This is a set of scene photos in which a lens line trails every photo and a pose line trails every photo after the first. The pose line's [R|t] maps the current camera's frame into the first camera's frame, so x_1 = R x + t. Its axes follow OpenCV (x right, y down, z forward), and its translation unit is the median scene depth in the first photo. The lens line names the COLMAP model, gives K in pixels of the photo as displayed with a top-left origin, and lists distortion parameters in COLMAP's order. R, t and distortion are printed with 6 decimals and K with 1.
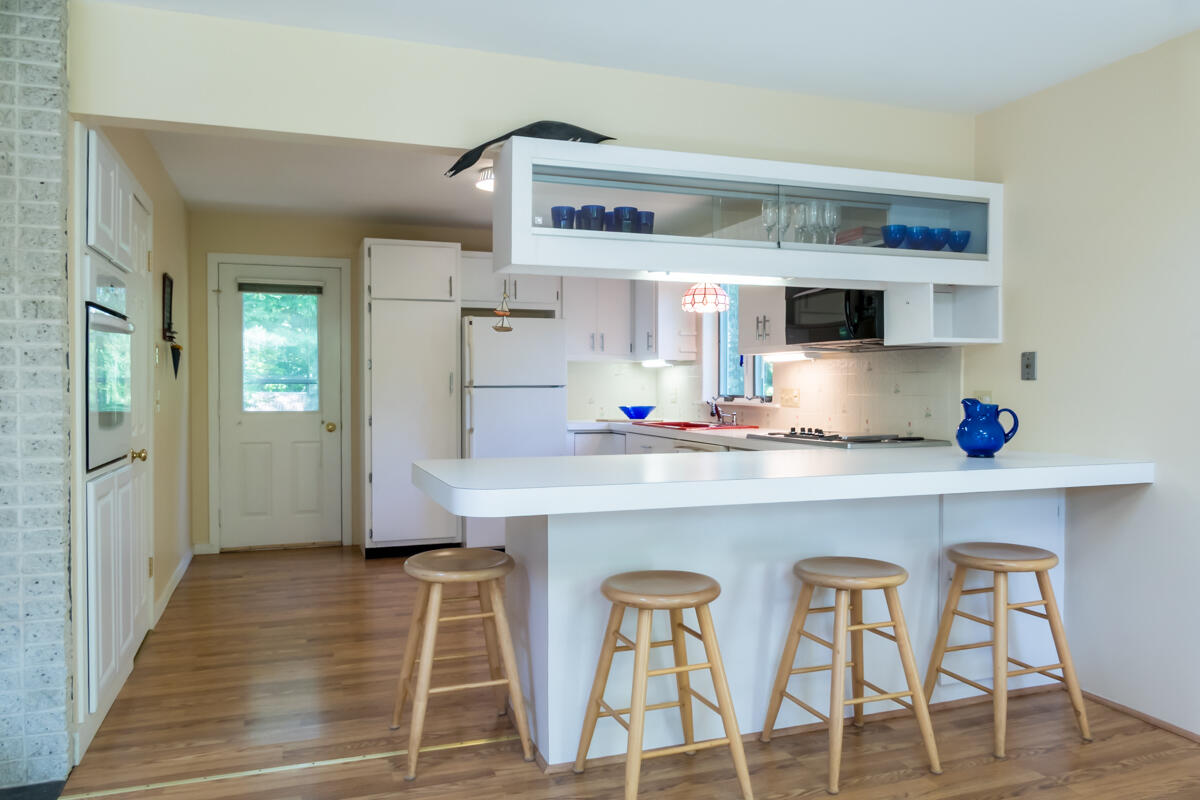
lens RADIAL K [[873.1, 0, 602.9], [0, 873.1, 400.0], [0, 0, 1]] dist [-0.023362, 0.000992]
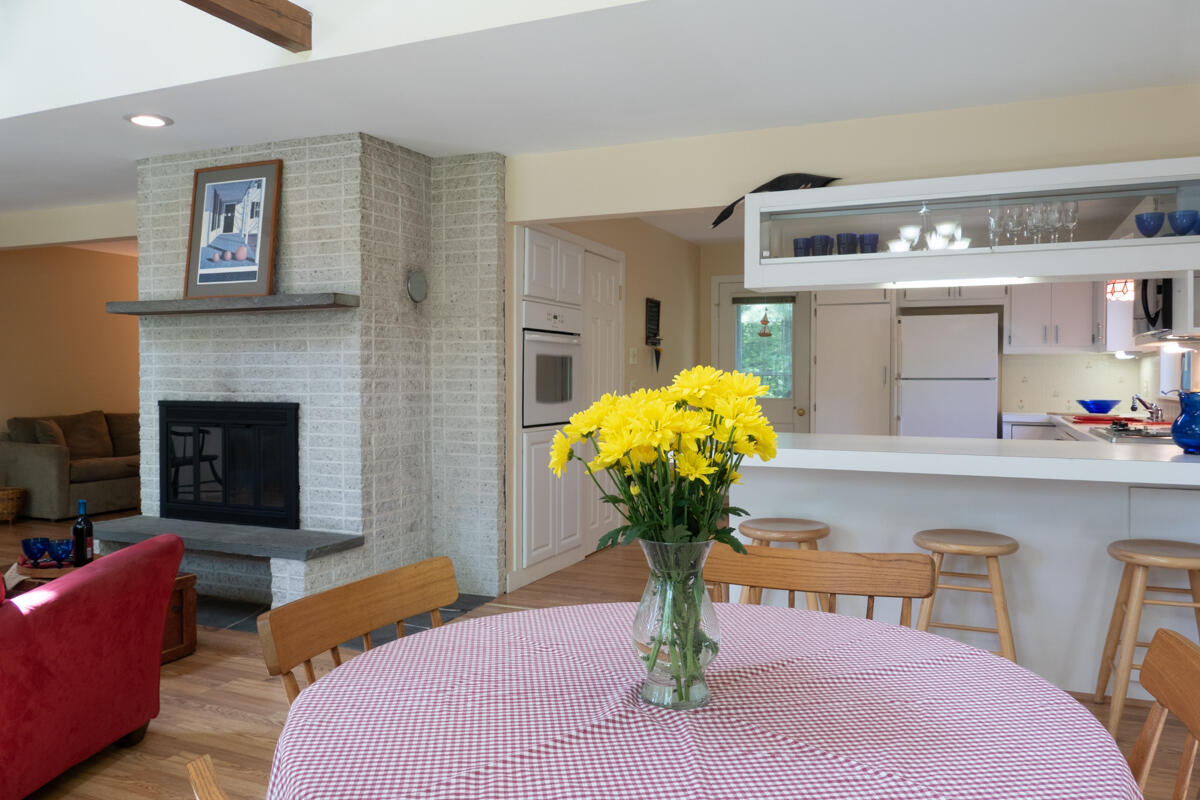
lens RADIAL K [[873.1, 0, 599.3], [0, 873.1, 394.7], [0, 0, 1]] dist [-0.023362, 0.000992]
pose [[0.724751, 0.016098, -0.688823, 0.628806], [-0.014038, 0.999865, 0.008598, 0.001548], [0.688868, 0.003438, 0.724879, -0.135005]]
